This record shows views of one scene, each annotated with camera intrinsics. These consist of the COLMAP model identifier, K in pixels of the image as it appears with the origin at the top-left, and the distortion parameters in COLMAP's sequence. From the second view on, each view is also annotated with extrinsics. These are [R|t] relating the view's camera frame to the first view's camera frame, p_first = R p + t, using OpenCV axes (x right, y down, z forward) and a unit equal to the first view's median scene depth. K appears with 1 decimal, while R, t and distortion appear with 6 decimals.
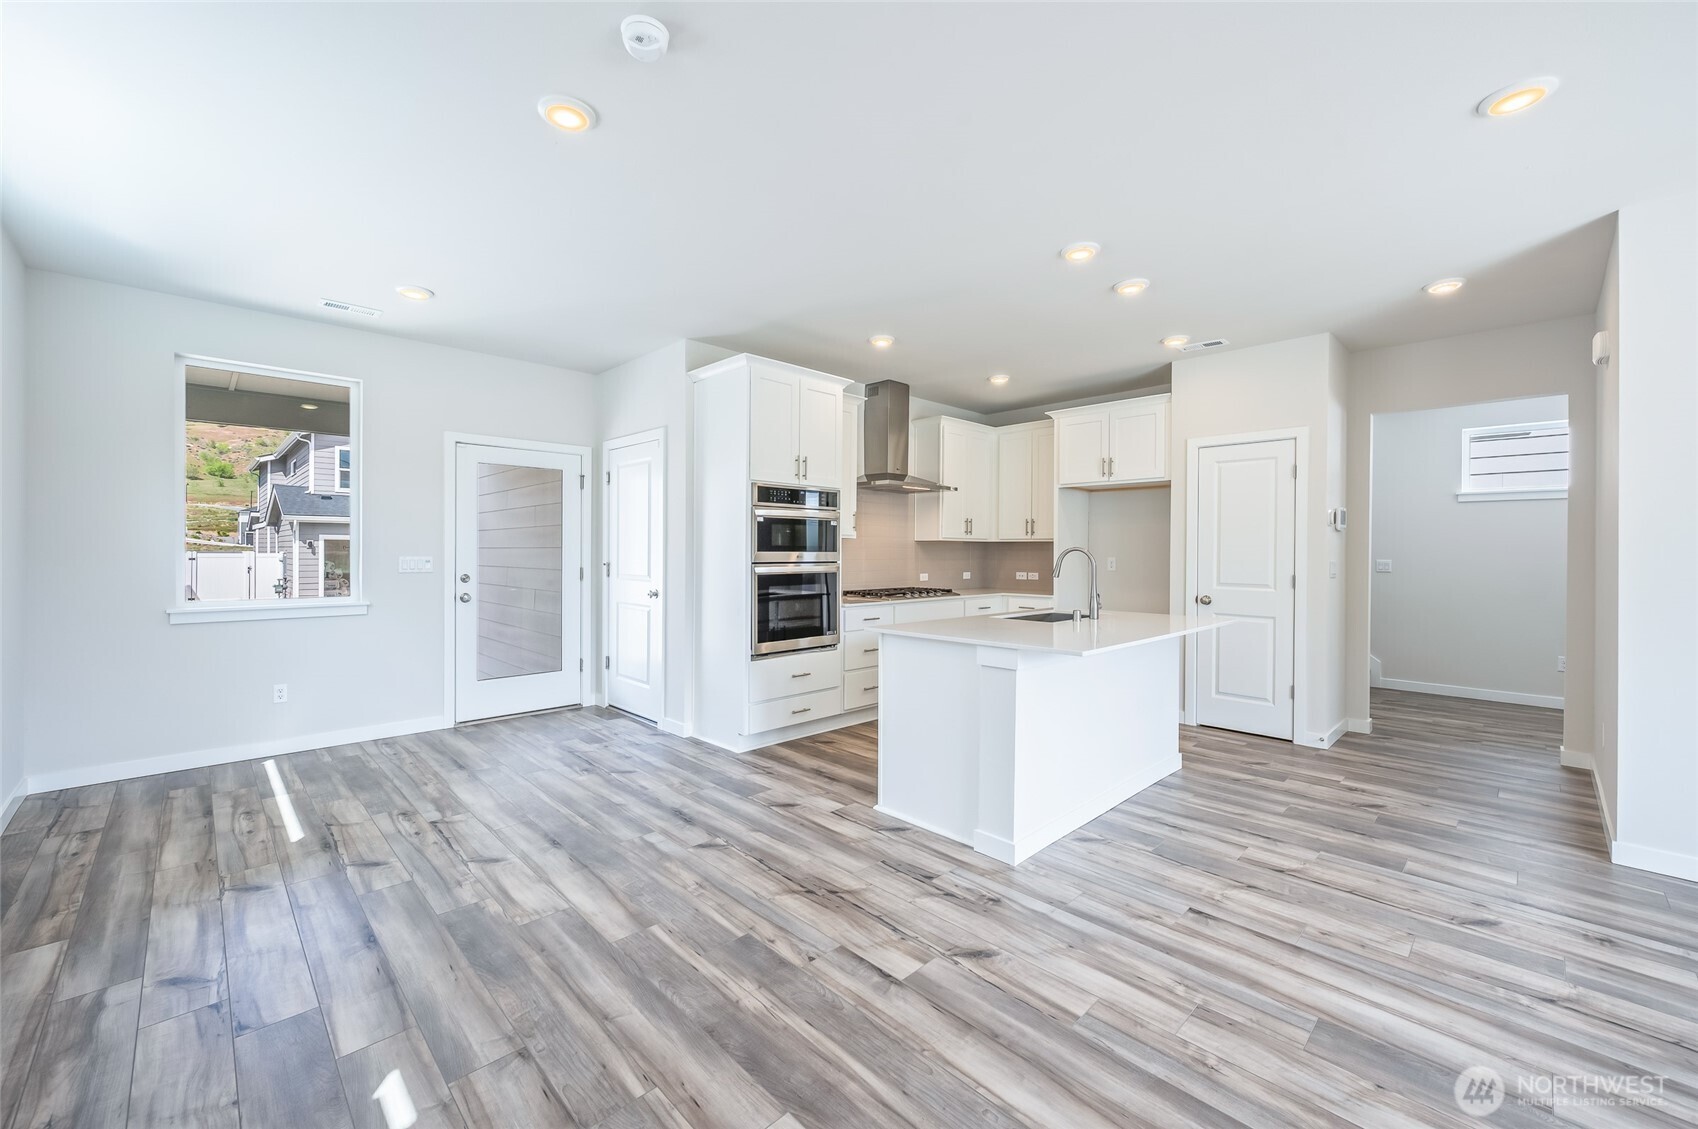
lens RADIAL K [[680.1, 0, 849.1], [0, 680.1, 553.7], [0, 0, 1]] dist [0.001109, 0.000403]
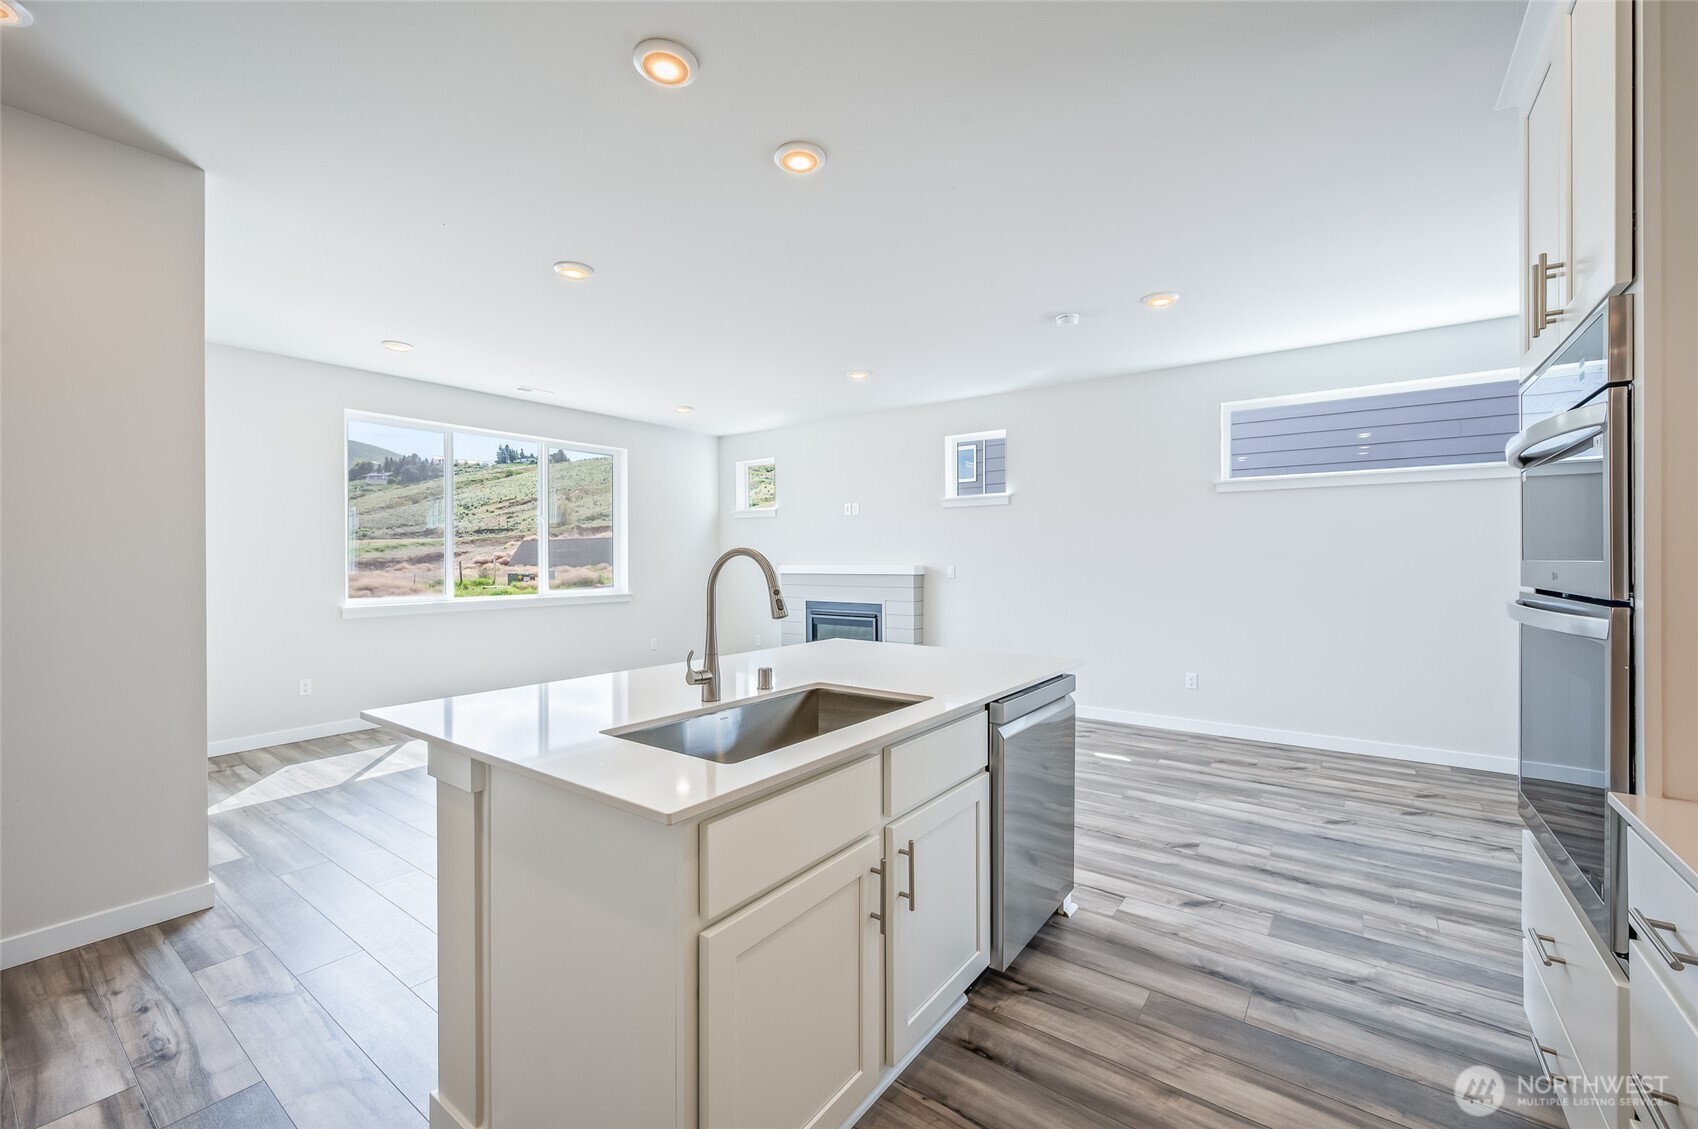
lens RADIAL K [[680.1, 0, 856.9], [0, 680.1, 540.6], [0, 0, 1]] dist [0.001109, 0.000403]
pose [[-0.986659, -0.009370, -0.162533, 0.445893], [-0.004918, 0.999602, -0.027775, 0.009421], [0.162728, -0.026605, -0.986312, 1.941788]]
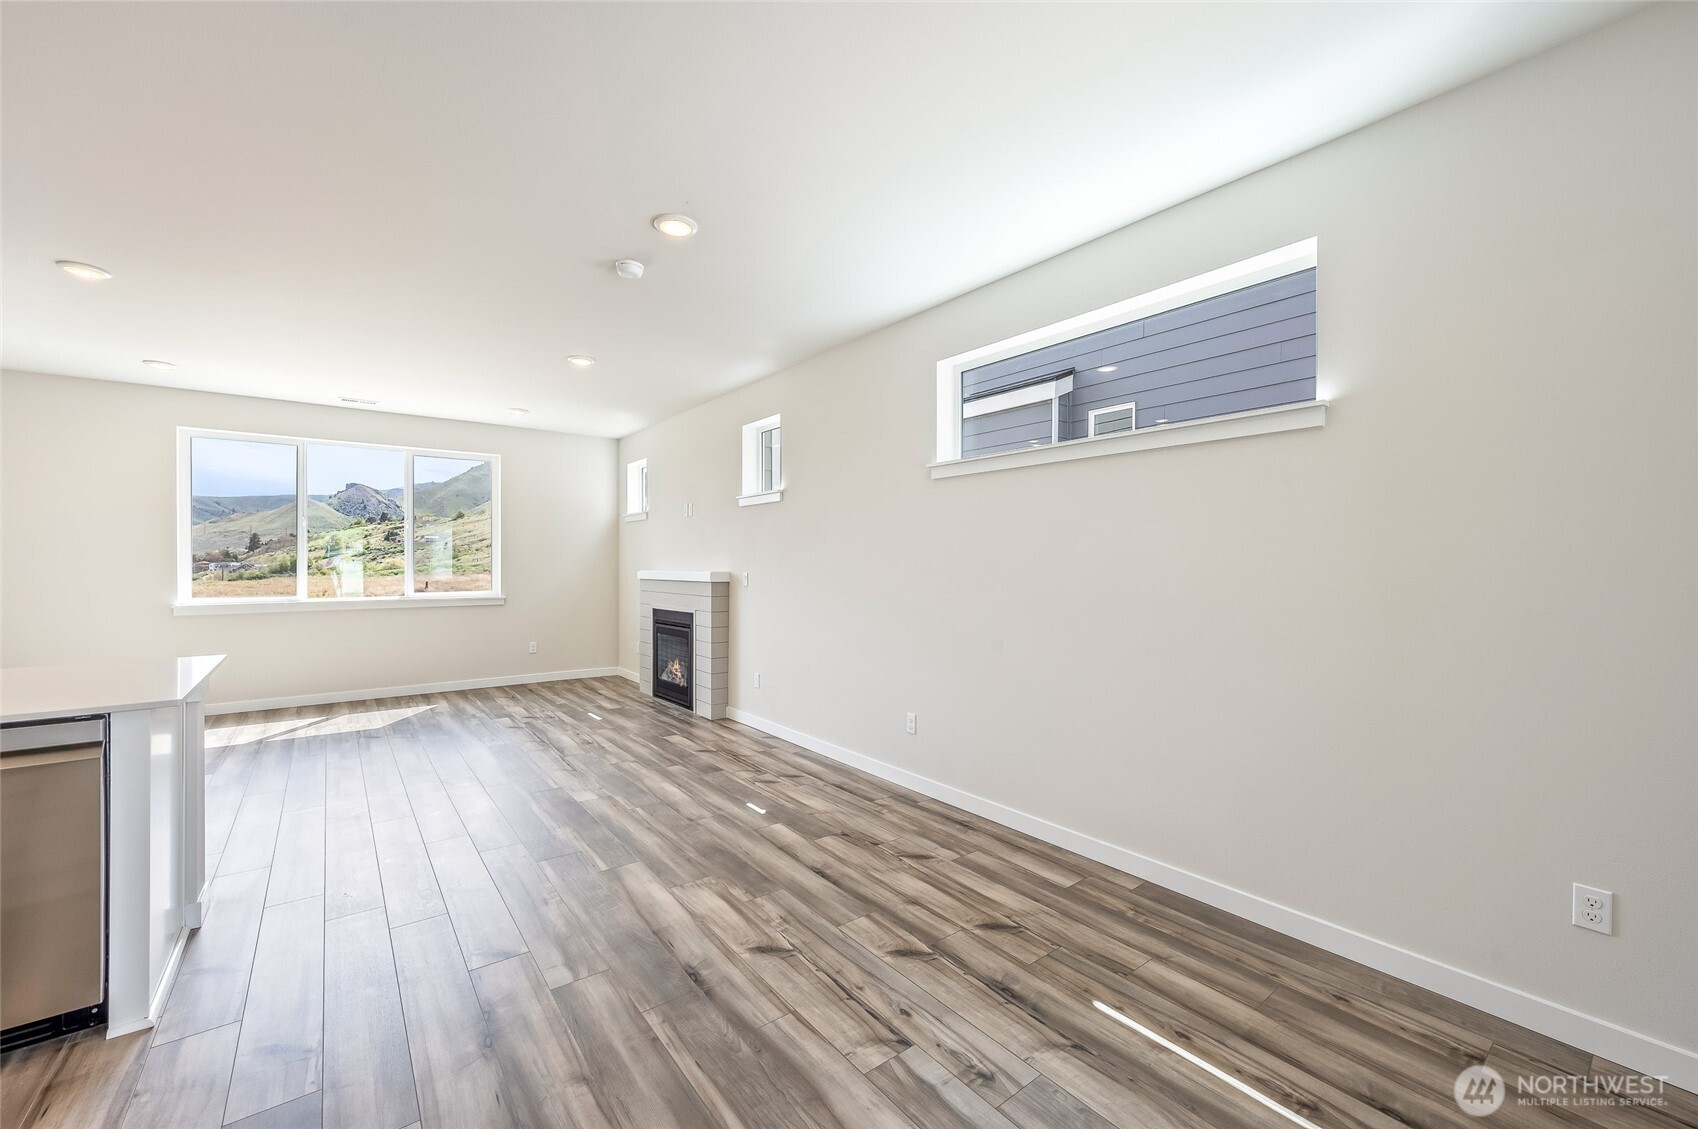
lens RADIAL K [[680.1, 0, 841.1], [0, 680.1, 559.5], [0, 0, 1]] dist [0.001109, 0.000403]
pose [[-0.991740, -0.004737, 0.128174, -0.689139], [-0.004295, 0.999984, 0.003729, -0.015885], [-0.128190, 0.003148, -0.991745, 1.722147]]
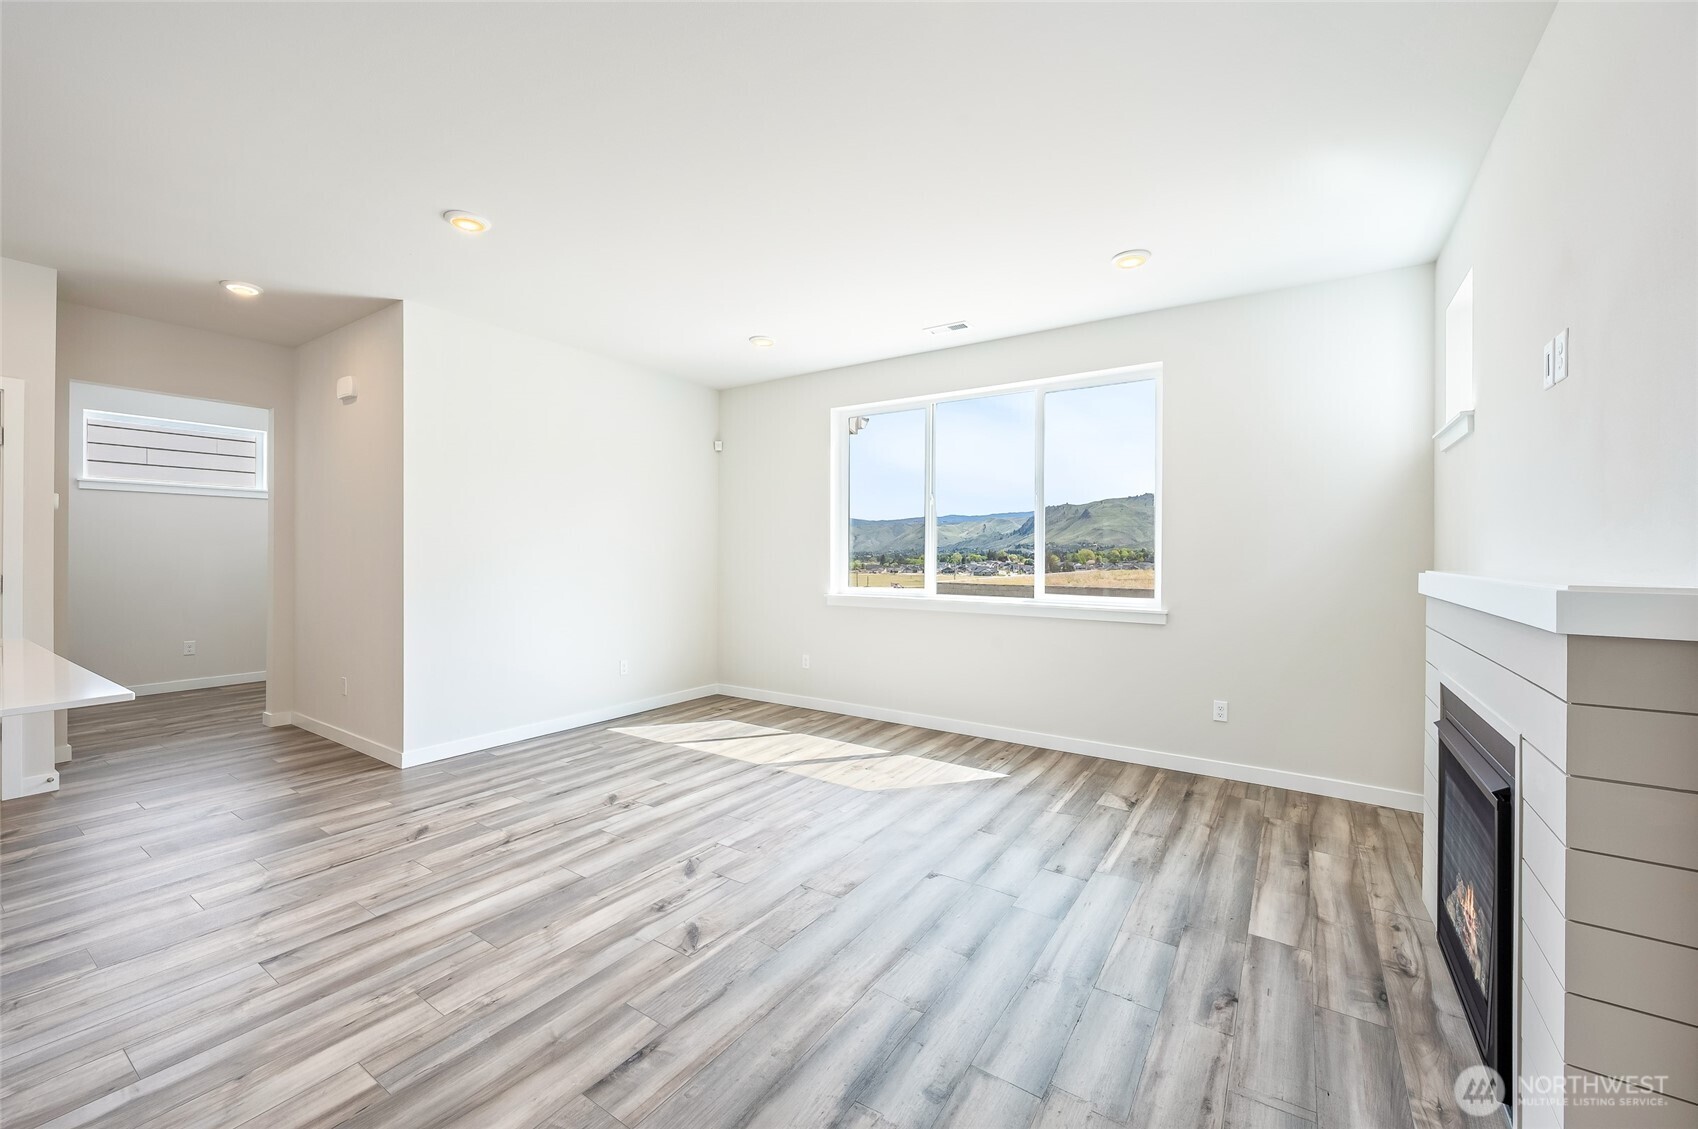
lens RADIAL K [[680.1, 0, 844.8], [0, 680.1, 551.8], [0, 0, 1]] dist [0.001109, 0.000403]
pose [[-0.203127, -0.006821, 0.979129, -0.402077], [-0.001452, 0.999977, 0.006665, 0.000827], [-0.979151, -0.000068, -0.203132, 0.387209]]
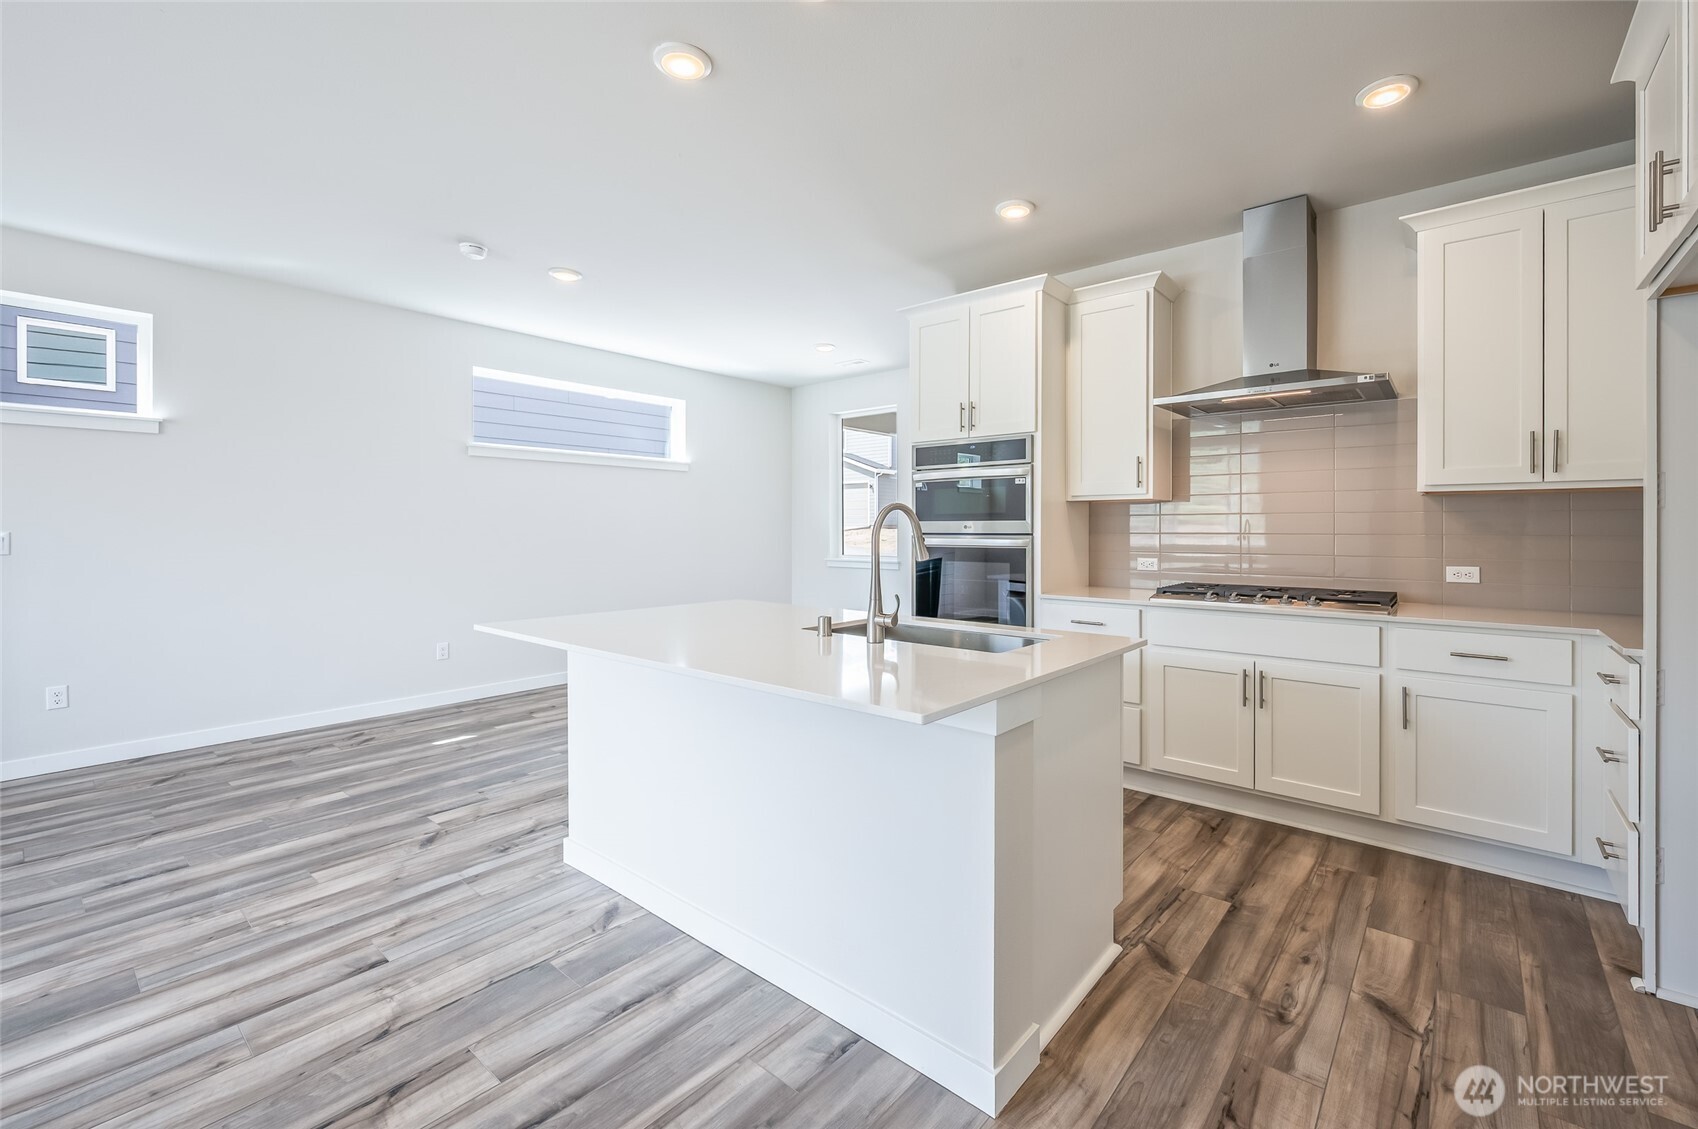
lens RADIAL K [[720.5, 0, 884.4], [0, 720.5, 527.2], [0, 0, 1]] dist [0.000115, 0.000700]
pose [[0.112221, -0.011205, -0.993620, 1.178042], [-0.006542, 0.999906, -0.012015, 0.024473], [0.993662, 0.007848, 0.112138, 1.242946]]
